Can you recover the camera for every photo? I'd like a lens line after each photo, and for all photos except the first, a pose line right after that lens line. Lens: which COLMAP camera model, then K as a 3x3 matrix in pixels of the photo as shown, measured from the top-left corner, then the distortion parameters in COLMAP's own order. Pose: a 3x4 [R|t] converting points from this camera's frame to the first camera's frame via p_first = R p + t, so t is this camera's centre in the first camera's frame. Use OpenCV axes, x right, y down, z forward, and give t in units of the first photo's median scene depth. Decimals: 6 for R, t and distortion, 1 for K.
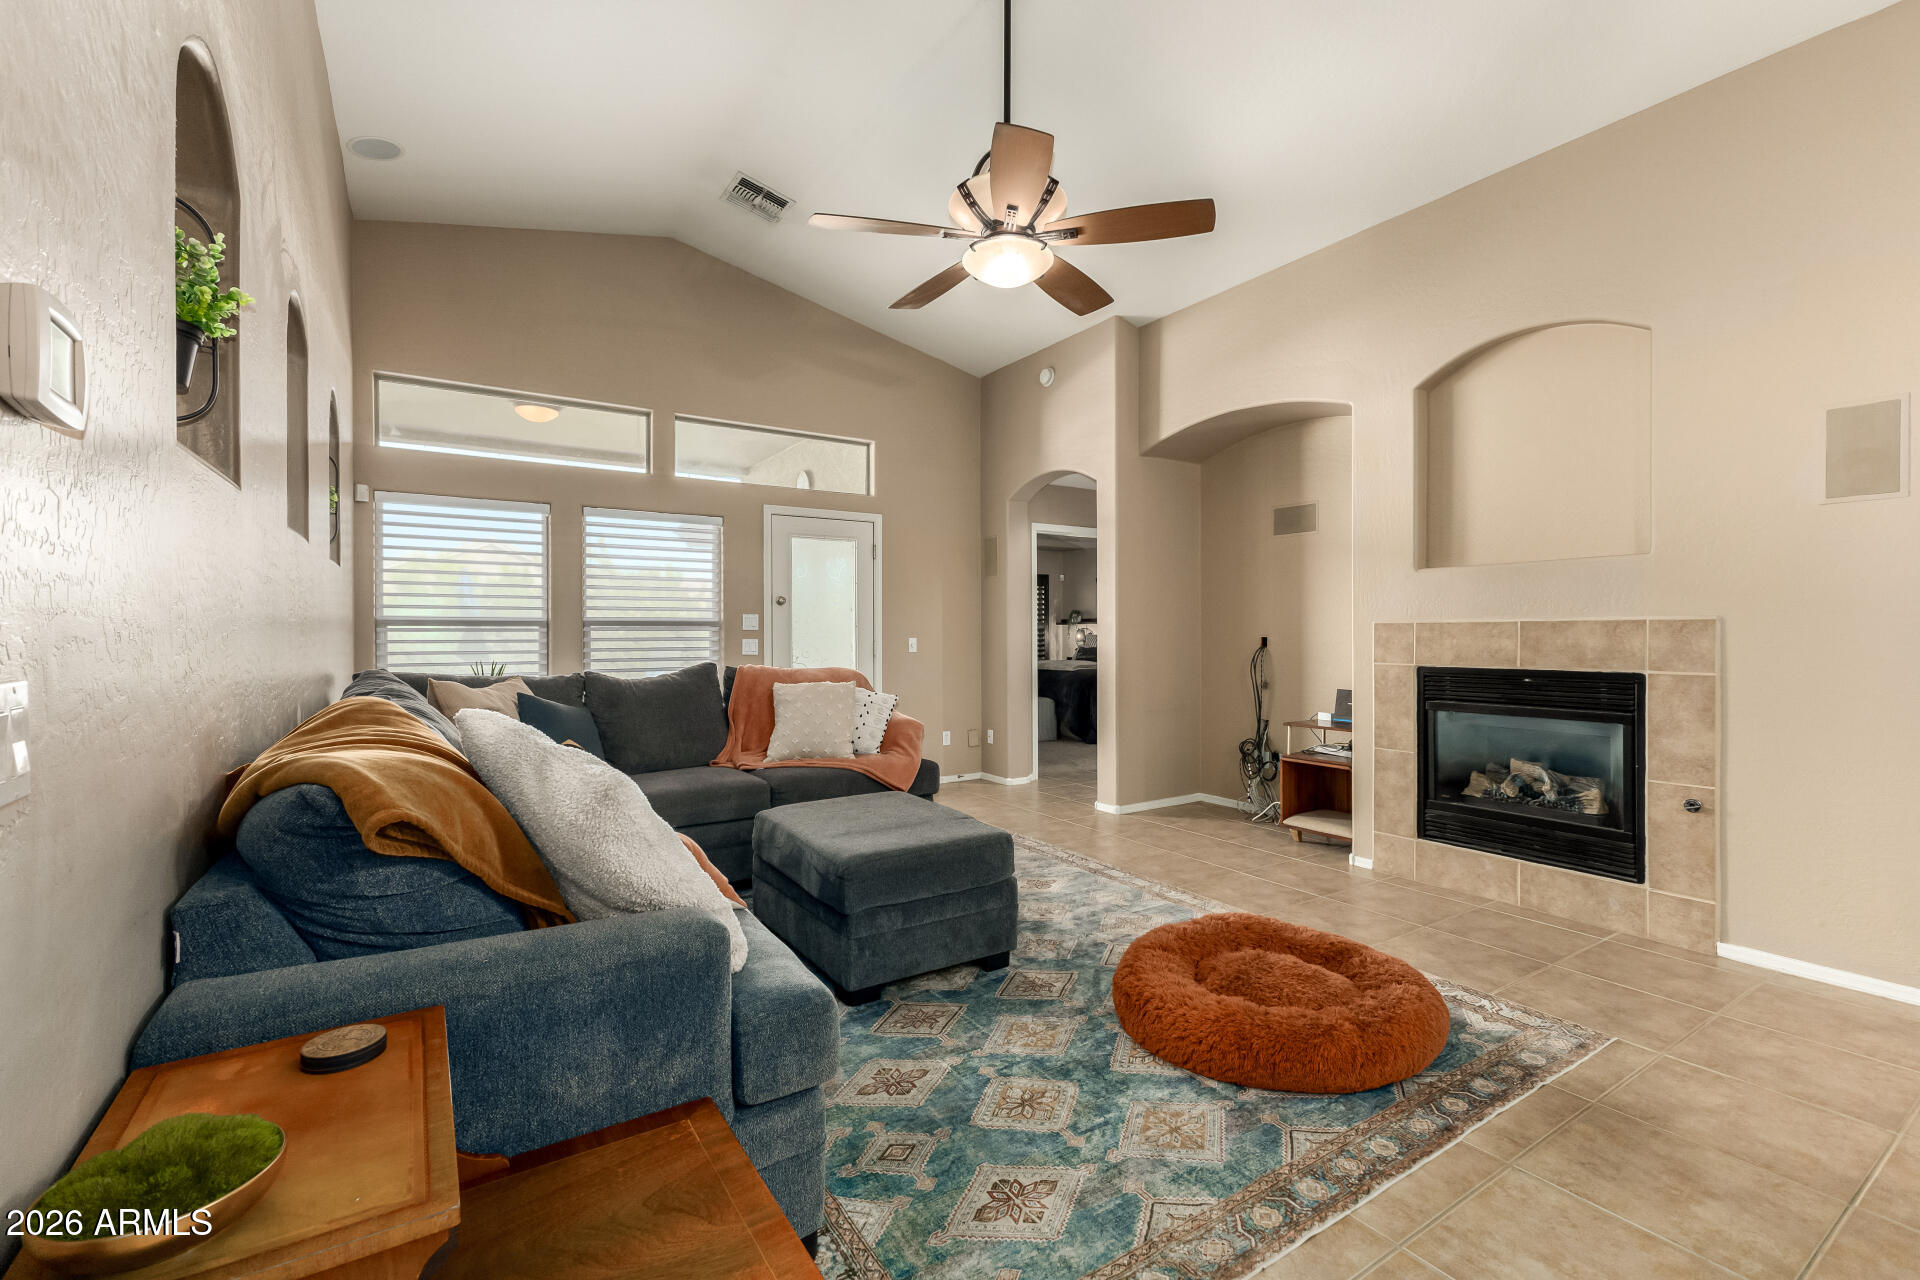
lens RADIAL K [[832.7, 0, 967.5], [0, 832.7, 629.4], [0, 0, 1]] dist [0.012408, -0.001058]
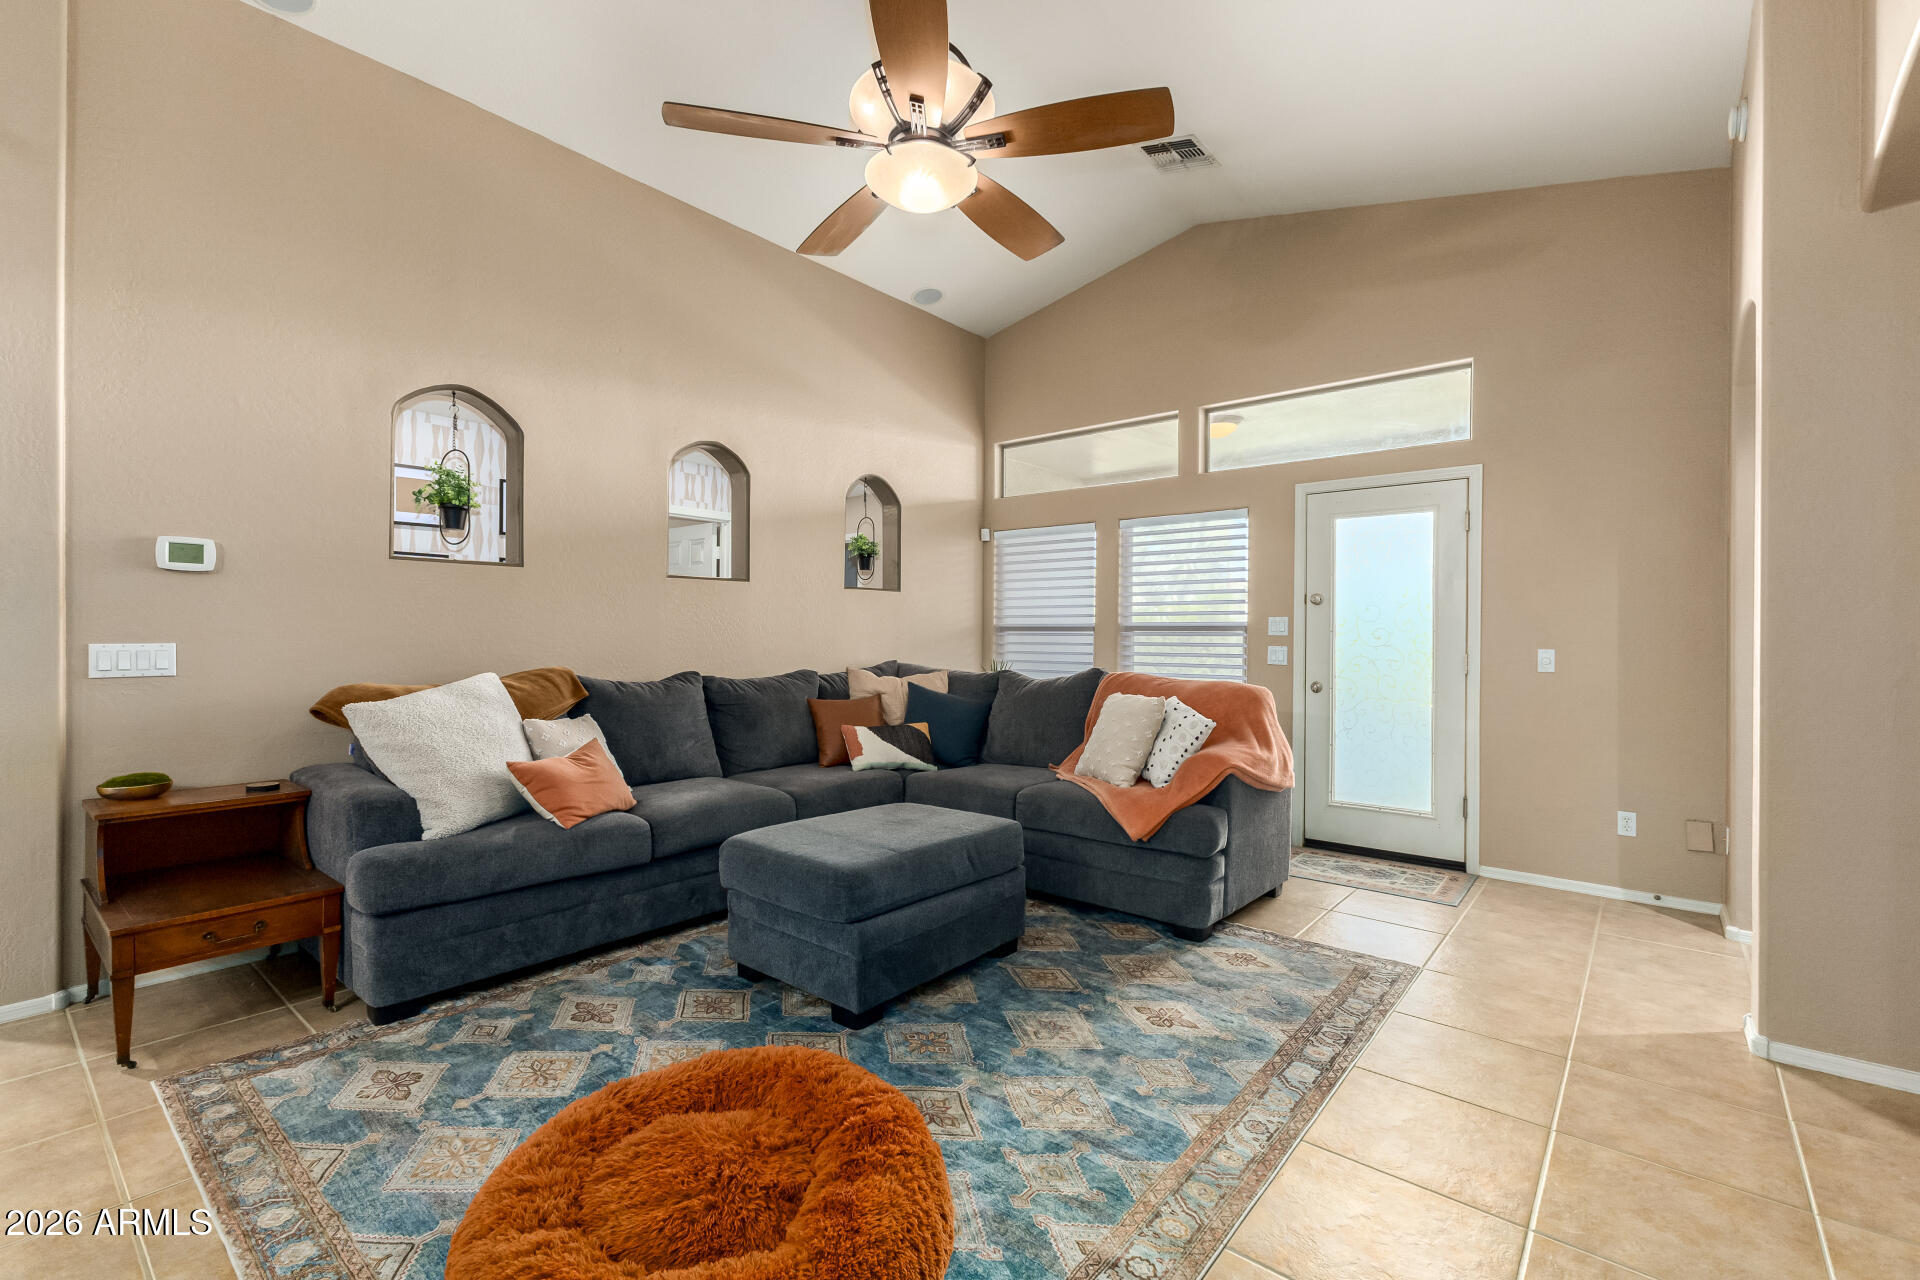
lens RADIAL K [[832.7, 0, 960.6], [0, 832.7, 641.5], [0, 0, 1]] dist [0.012408, -0.001058]
pose [[0.292310, 0.013372, -0.956230, 0.559001], [-0.004366, 0.999910, 0.012648, -0.003004], [0.956314, 0.000478, 0.292342, 0.535530]]
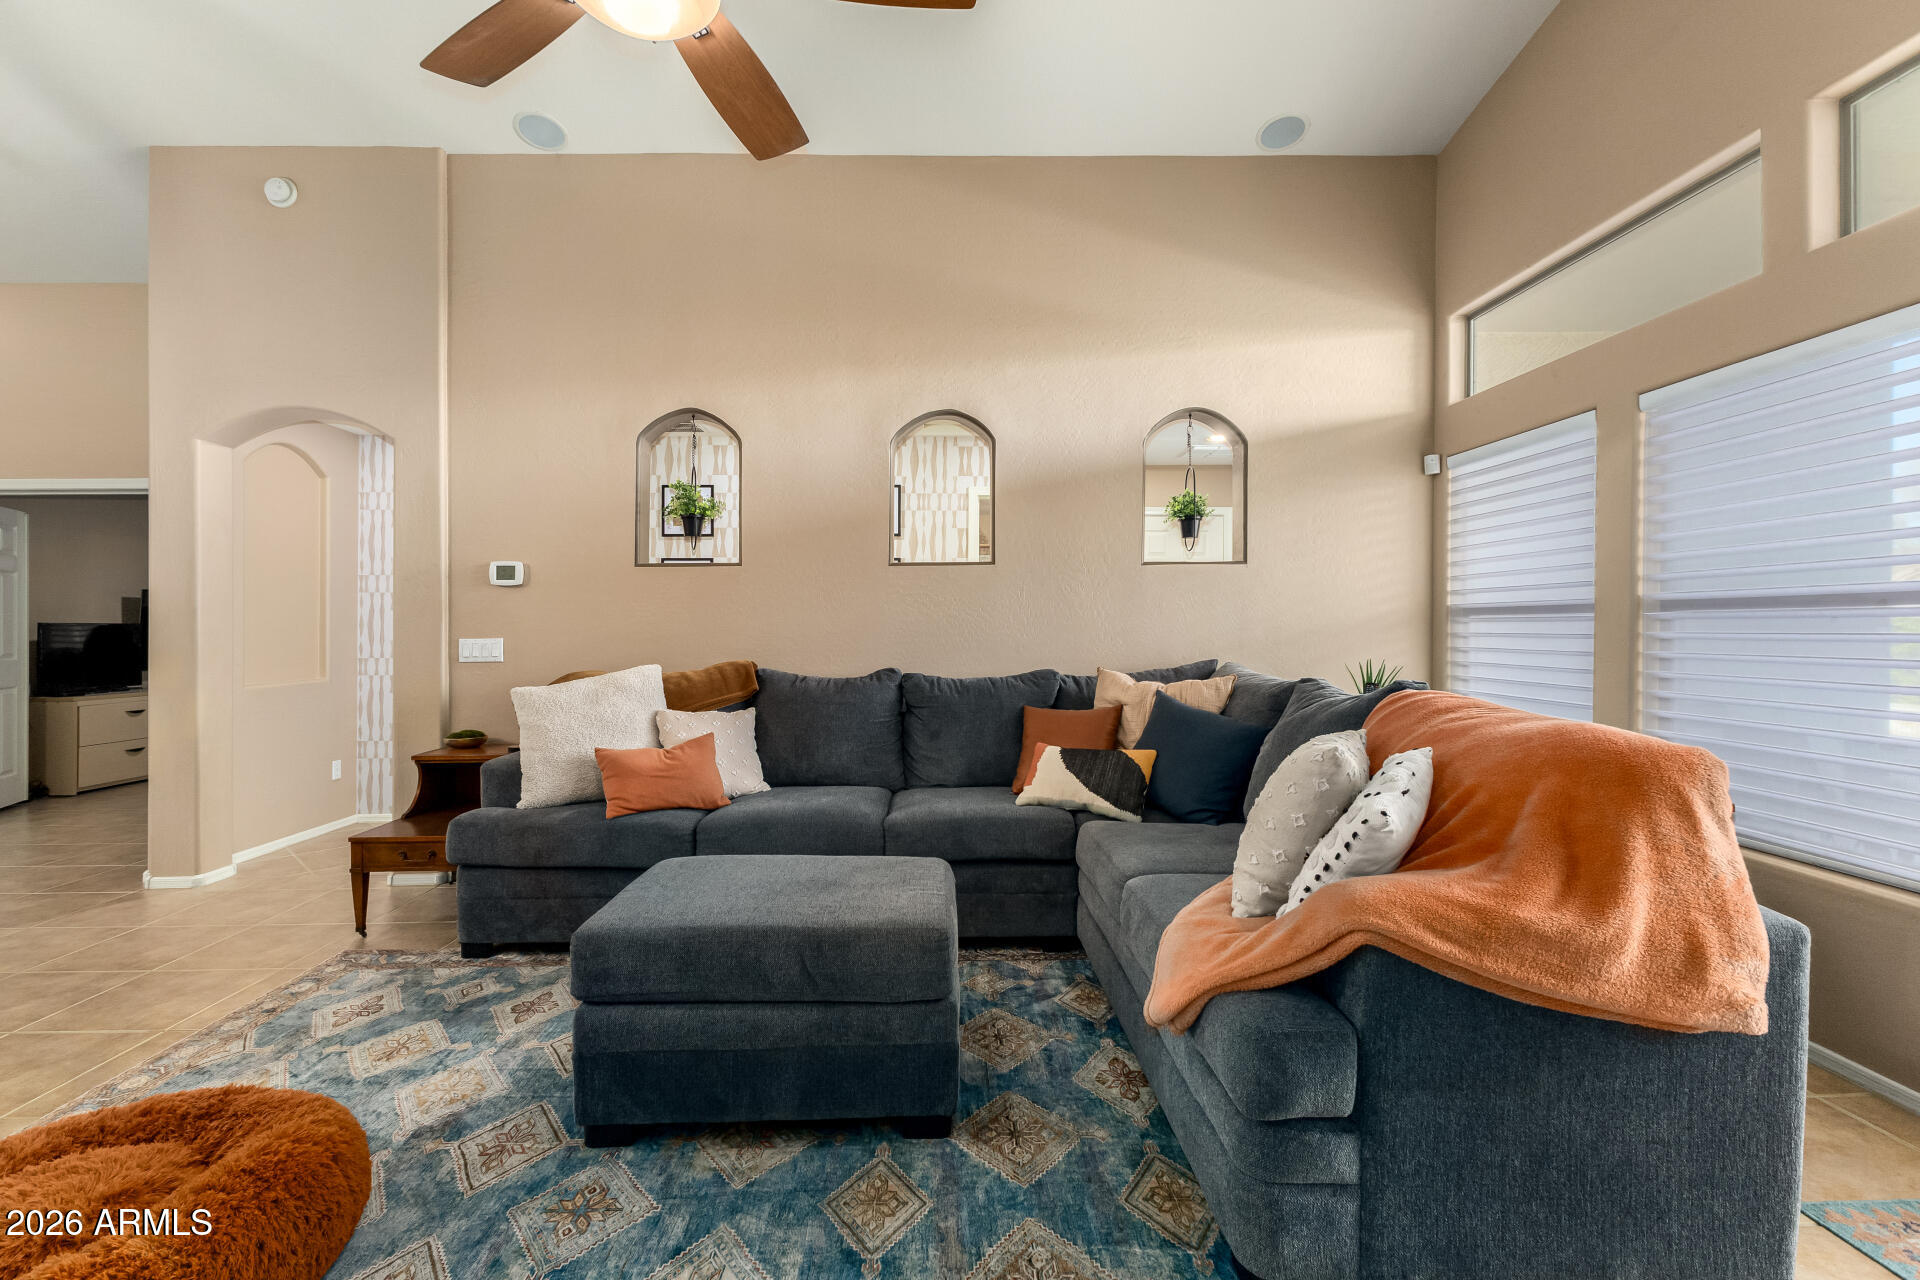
lens RADIAL K [[832.7, 0, 949.3], [0, 832.7, 635.6], [0, 0, 1]] dist [0.012408, -0.001058]
pose [[-0.534092, 0.013432, -0.845319, 0.278757], [0.010813, 0.999901, 0.009056, 0.002946], [0.845357, -0.004304, -0.534184, 0.996330]]
